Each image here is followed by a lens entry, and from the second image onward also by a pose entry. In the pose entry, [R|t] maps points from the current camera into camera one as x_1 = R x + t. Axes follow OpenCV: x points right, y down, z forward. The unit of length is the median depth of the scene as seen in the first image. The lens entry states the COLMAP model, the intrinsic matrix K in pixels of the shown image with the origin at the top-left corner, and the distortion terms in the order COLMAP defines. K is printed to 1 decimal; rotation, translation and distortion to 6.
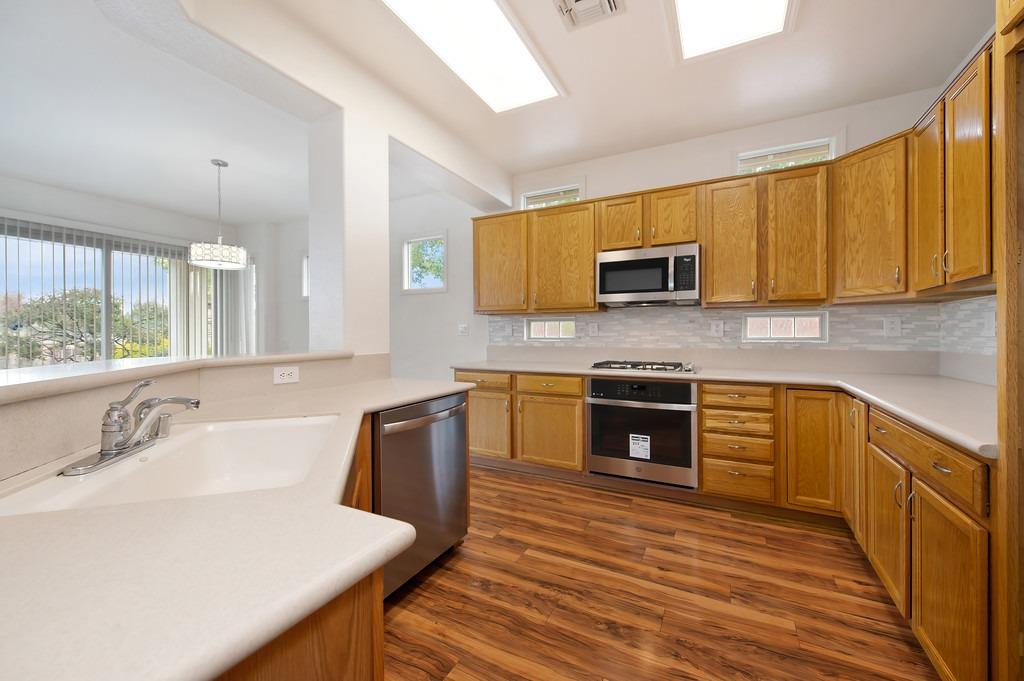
lens RADIAL K [[405.6, 0, 514.2], [0, 405.6, 335.9], [0, 0, 1]] dist [0.000410, -0.000014]
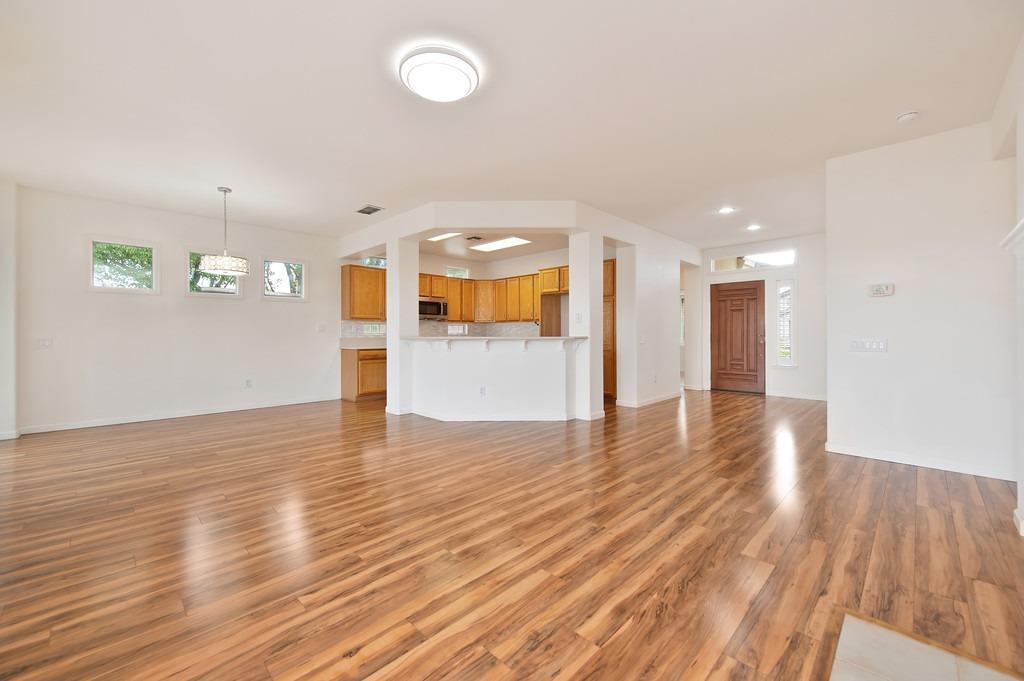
lens RADIAL K [[409.7, 0, 510.7], [0, 409.7, 333.5], [0, 0, 1]] dist [0.002256, 0.000092]
pose [[0.289754, 0.000927, 0.957101, -2.144562], [0.004100, 0.999989, -0.002210, 0.018965], [-0.957092, 0.004564, 0.289747, -0.234888]]
